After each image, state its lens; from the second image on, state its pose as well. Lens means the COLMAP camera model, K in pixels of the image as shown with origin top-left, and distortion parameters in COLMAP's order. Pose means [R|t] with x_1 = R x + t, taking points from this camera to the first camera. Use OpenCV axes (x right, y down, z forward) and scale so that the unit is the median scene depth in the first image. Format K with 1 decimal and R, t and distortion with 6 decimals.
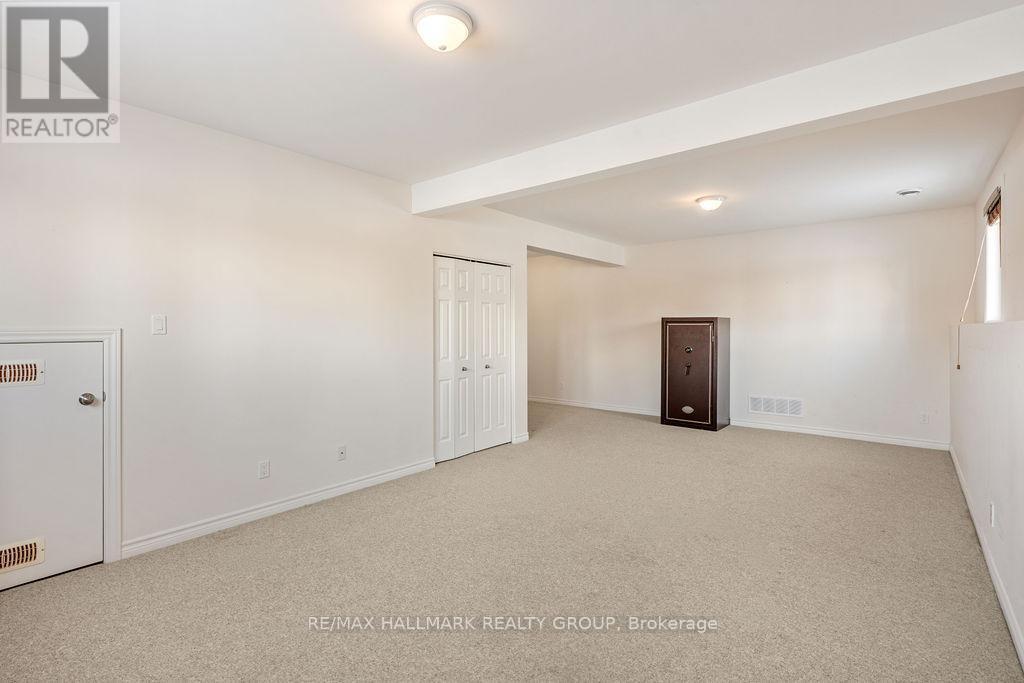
lens RADIAL K [[457.7, 0, 513.5], [0, 457.7, 338.6], [0, 0, 1]] dist [-0.002110, -0.000224]
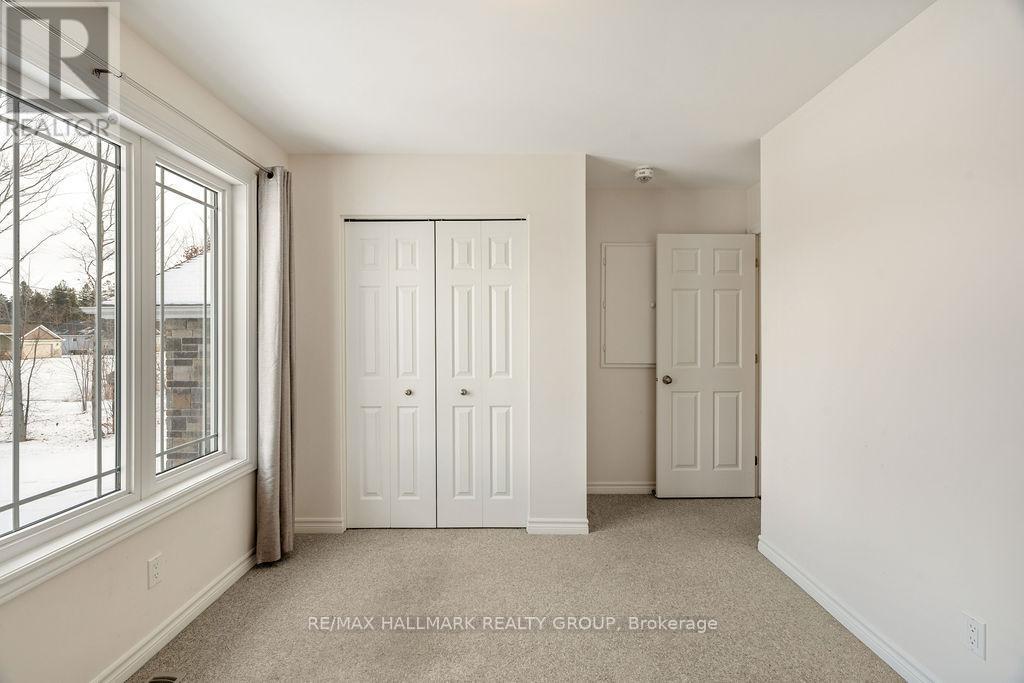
lens RADIAL K [[521.7, 0, 508.5], [0, 521.7, 334.1], [0, 0, 1]] dist [-0.000239, 0.000311]
pose [[0.653772, -0.001787, -0.756690, 0.463843], [-0.007534, 0.999932, -0.008870, -0.007472], [0.756654, 0.011500, 0.653714, 0.555053]]
